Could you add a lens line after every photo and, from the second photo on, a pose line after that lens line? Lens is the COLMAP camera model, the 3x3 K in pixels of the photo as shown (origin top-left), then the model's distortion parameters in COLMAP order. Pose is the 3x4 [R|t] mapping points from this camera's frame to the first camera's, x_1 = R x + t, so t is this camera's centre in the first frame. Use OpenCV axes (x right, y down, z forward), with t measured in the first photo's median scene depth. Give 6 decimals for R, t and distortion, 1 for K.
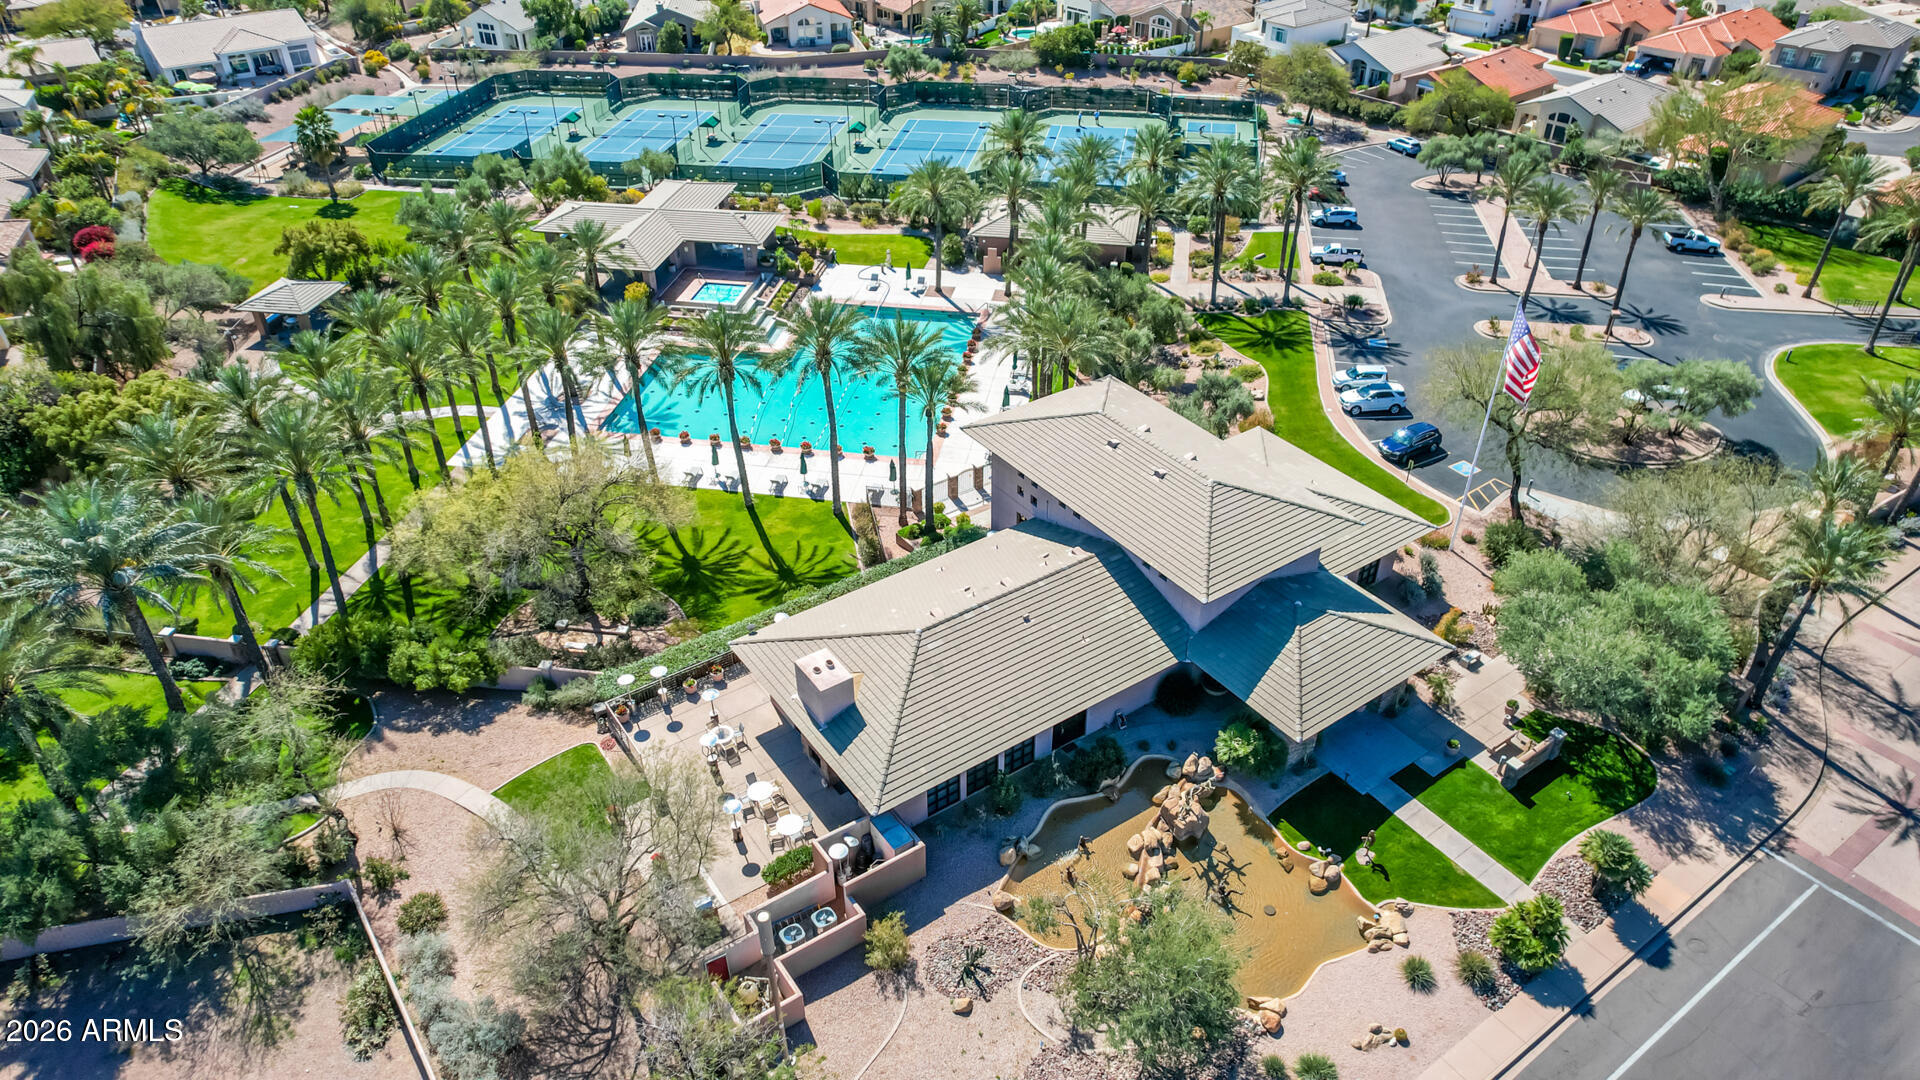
lens RADIAL K [[1226.2, 0, 963.8], [0, 1226.2, 554.2], [0, 0, 1]] dist [-0.094419, 0.086803]
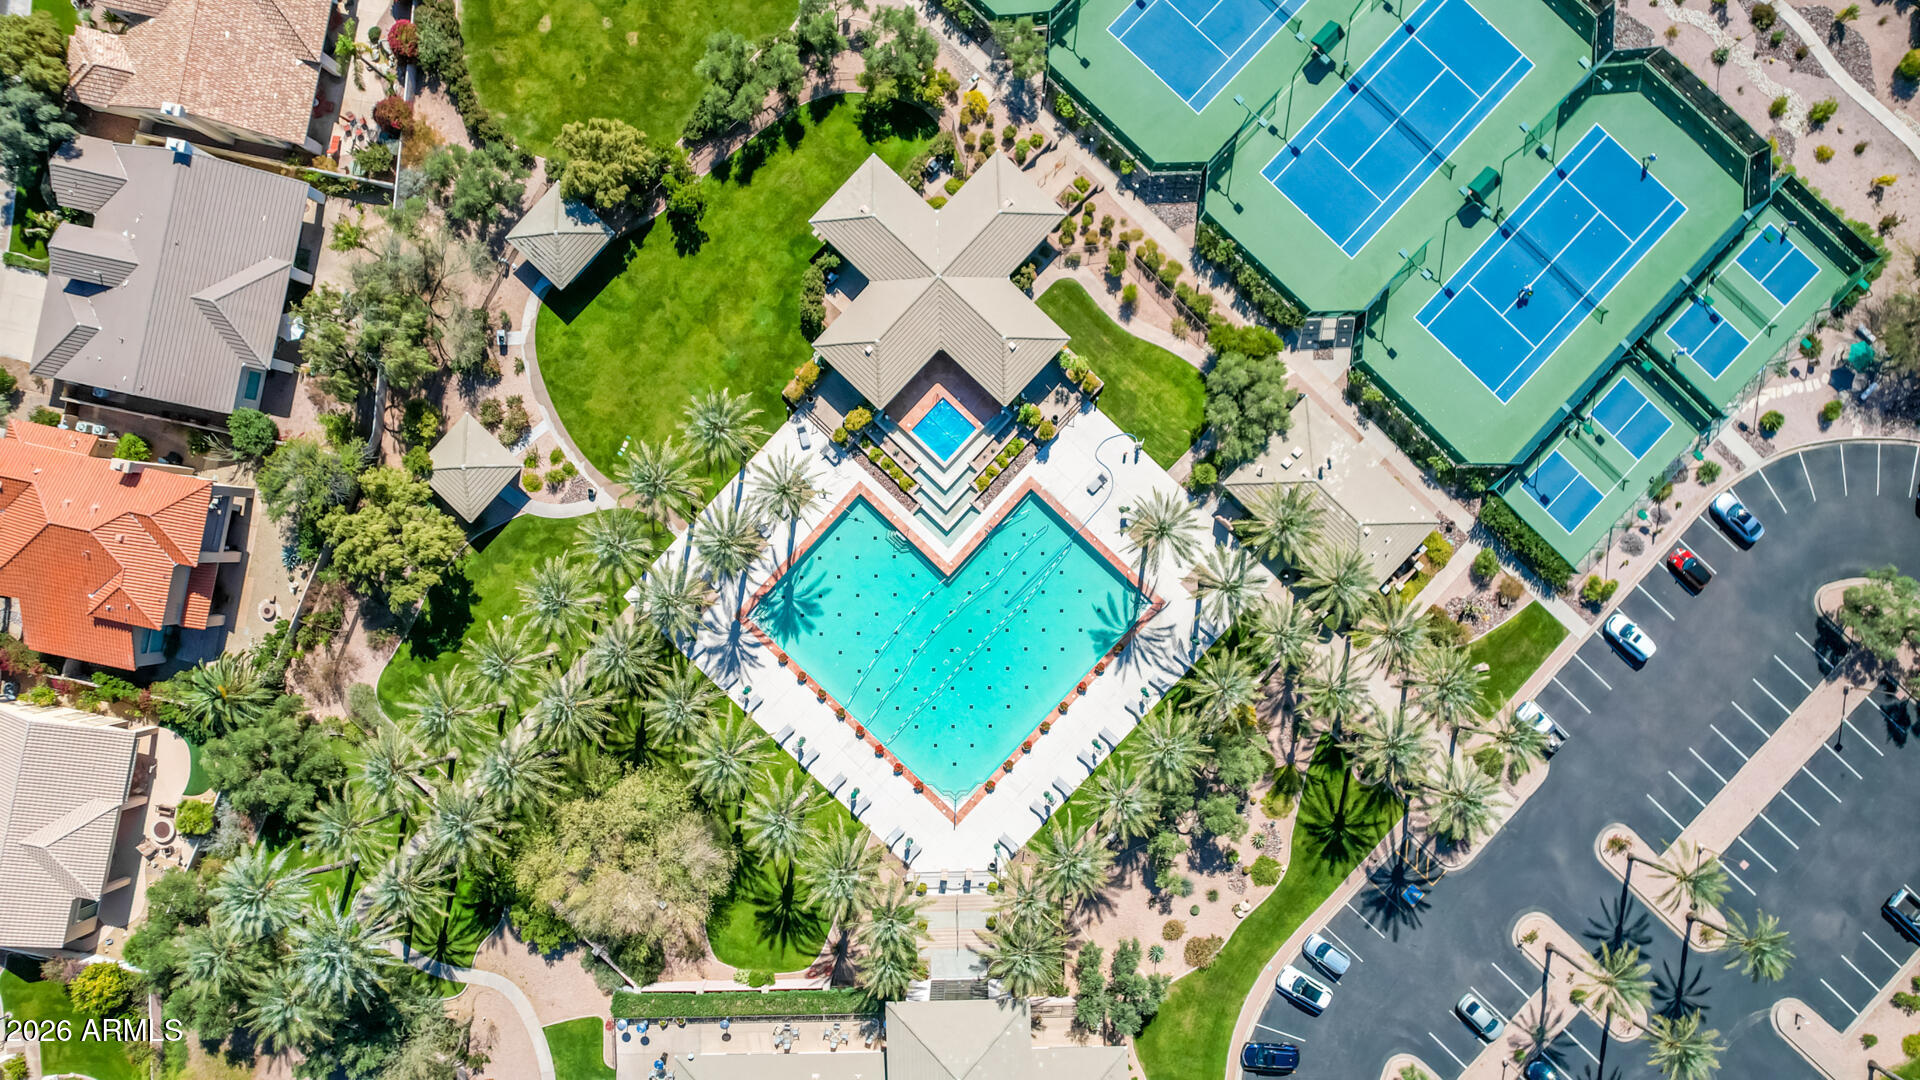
lens RADIAL K [[1226.2, 0, 963.8], [0, 1226.2, 554.2], [0, 0, 1]] dist [-0.094419, 0.086803]
pose [[0.834256, 0.551358, -0.004599, -0.141743], [-0.318888, 0.489278, 0.811737, -1.040995], [0.449808, -0.675730, 0.584005, 0.409910]]
